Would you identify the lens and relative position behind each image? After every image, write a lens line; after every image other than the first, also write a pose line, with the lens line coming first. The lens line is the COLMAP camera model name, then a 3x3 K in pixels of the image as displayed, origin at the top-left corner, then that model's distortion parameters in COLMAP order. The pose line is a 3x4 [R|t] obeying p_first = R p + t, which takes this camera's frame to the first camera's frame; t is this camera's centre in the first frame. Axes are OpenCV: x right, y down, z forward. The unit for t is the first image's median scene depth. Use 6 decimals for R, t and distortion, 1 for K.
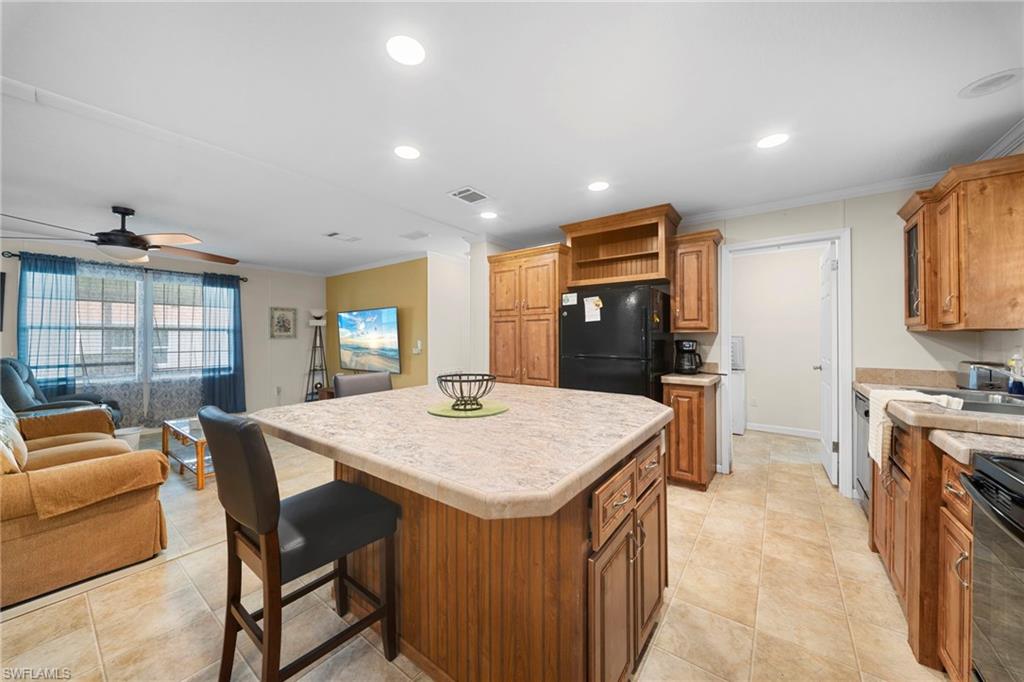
lens RADIAL K [[363.4, 0, 509.1], [0, 363.4, 332.0], [0, 0, 1]] dist [0.005806, -0.000145]
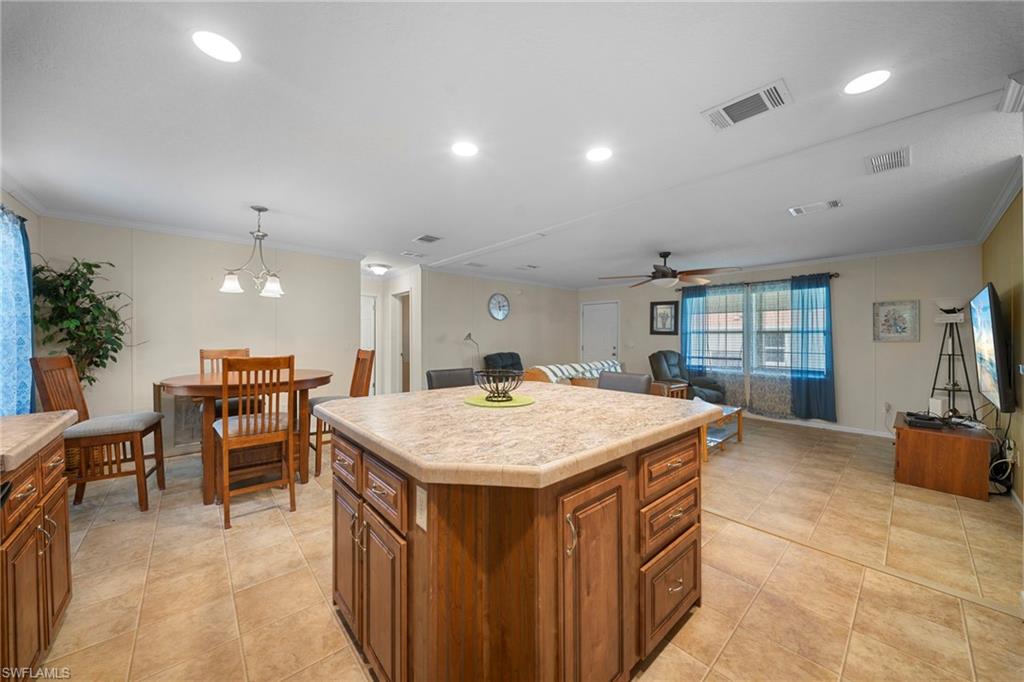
lens RADIAL K [[358.6, 0, 509.7], [0, 358.6, 337.2], [0, 0, 1]] dist [-0.014194, -0.000108]
pose [[-0.208436, -0.002635, -0.978032, 0.446029], [0.010526, 0.999932, -0.004937, 0.007356], [0.977979, -0.011324, -0.208394, 0.595309]]
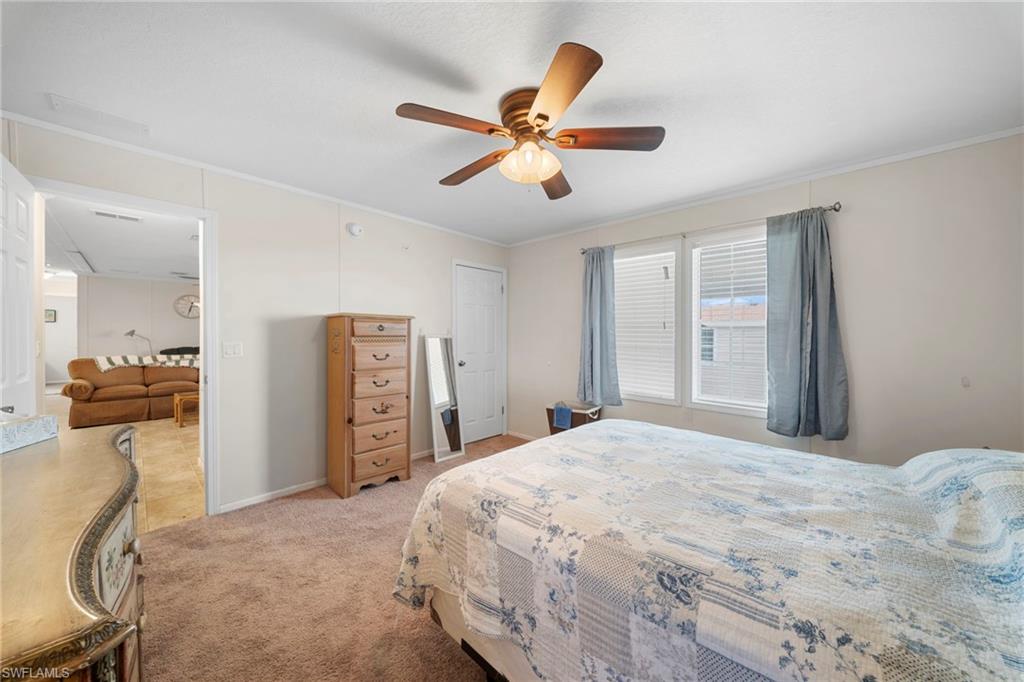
lens RADIAL K [[355.4, 0, 510.1], [0, 355.4, 345.0], [0, 0, 1]] dist [-0.004837, -0.000338]
pose [[-0.119286, 0.024369, -0.992561, 0.505551], [0.006420, 0.999697, 0.023773, 0.027109], [0.992839, -0.003536, -0.119406, 2.233623]]
